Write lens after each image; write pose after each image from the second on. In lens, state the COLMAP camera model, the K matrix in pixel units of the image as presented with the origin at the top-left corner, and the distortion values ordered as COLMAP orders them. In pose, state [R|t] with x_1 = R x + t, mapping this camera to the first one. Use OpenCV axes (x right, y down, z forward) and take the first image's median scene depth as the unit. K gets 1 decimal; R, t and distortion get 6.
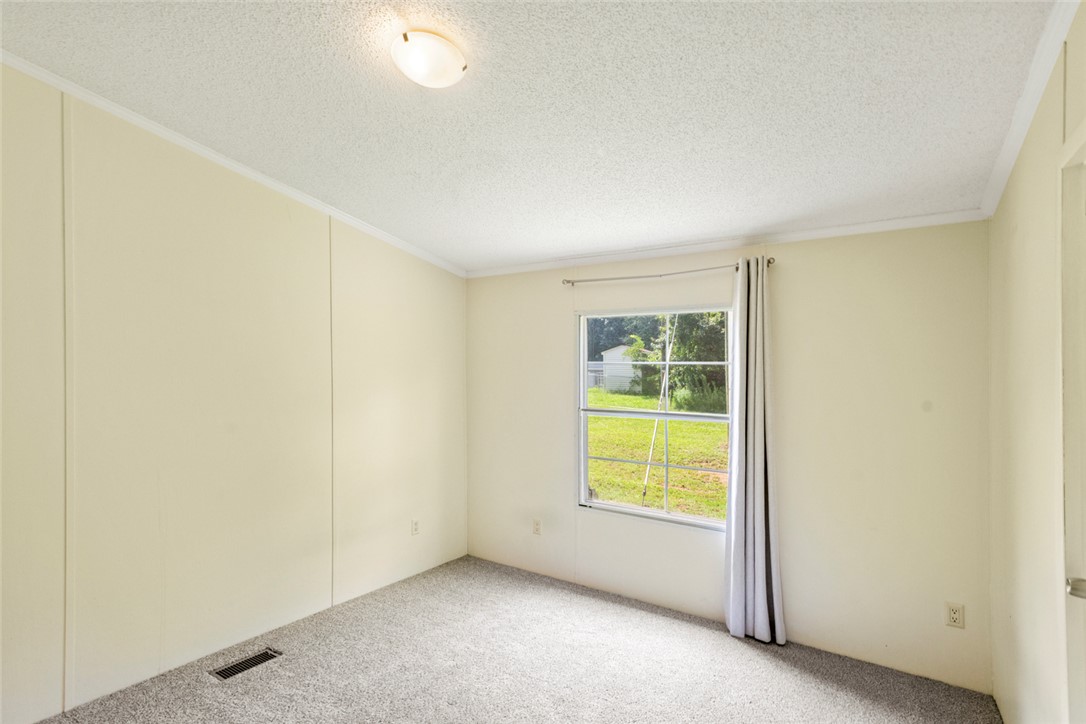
lens RADIAL K [[565.5, 0, 540.7], [0, 565.5, 391.5], [0, 0, 1]] dist [0.001426, 0.000260]
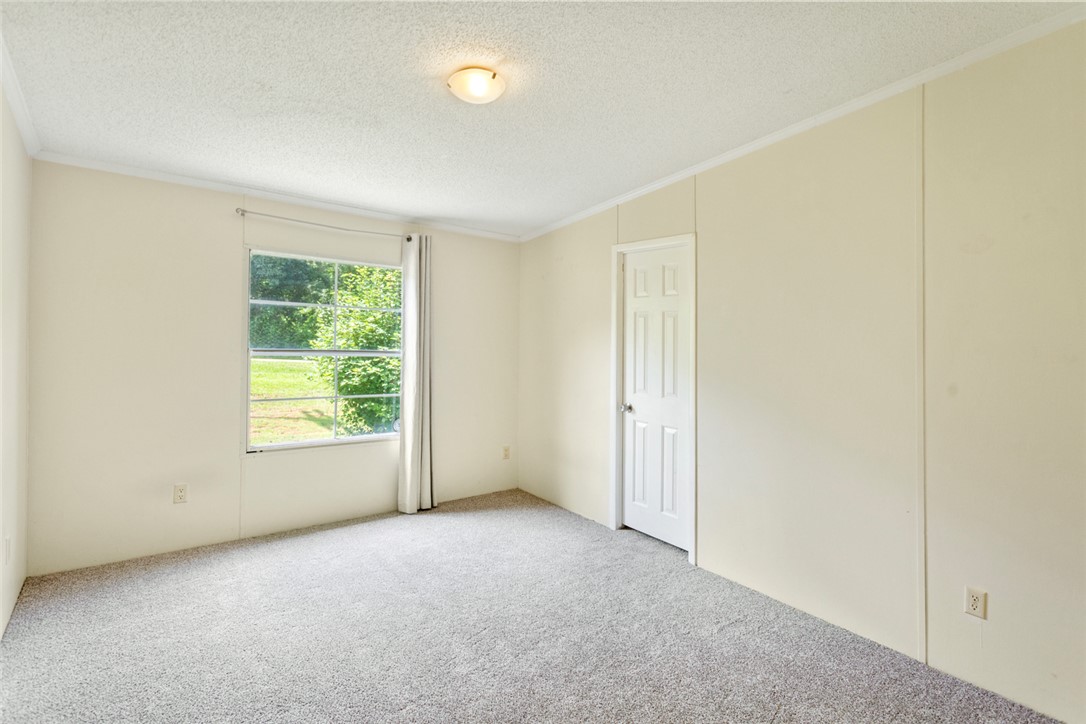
lens RADIAL K [[518.8, 0, 541.5], [0, 518.8, 341.2], [0, 0, 1]] dist [-0.000125, -0.000161]
pose [[0.284957, -0.012644, 0.958457, -0.662172], [0.000232, 0.999914, 0.013122, 0.005748], [-0.958540, -0.003517, 0.284935, 0.314140]]
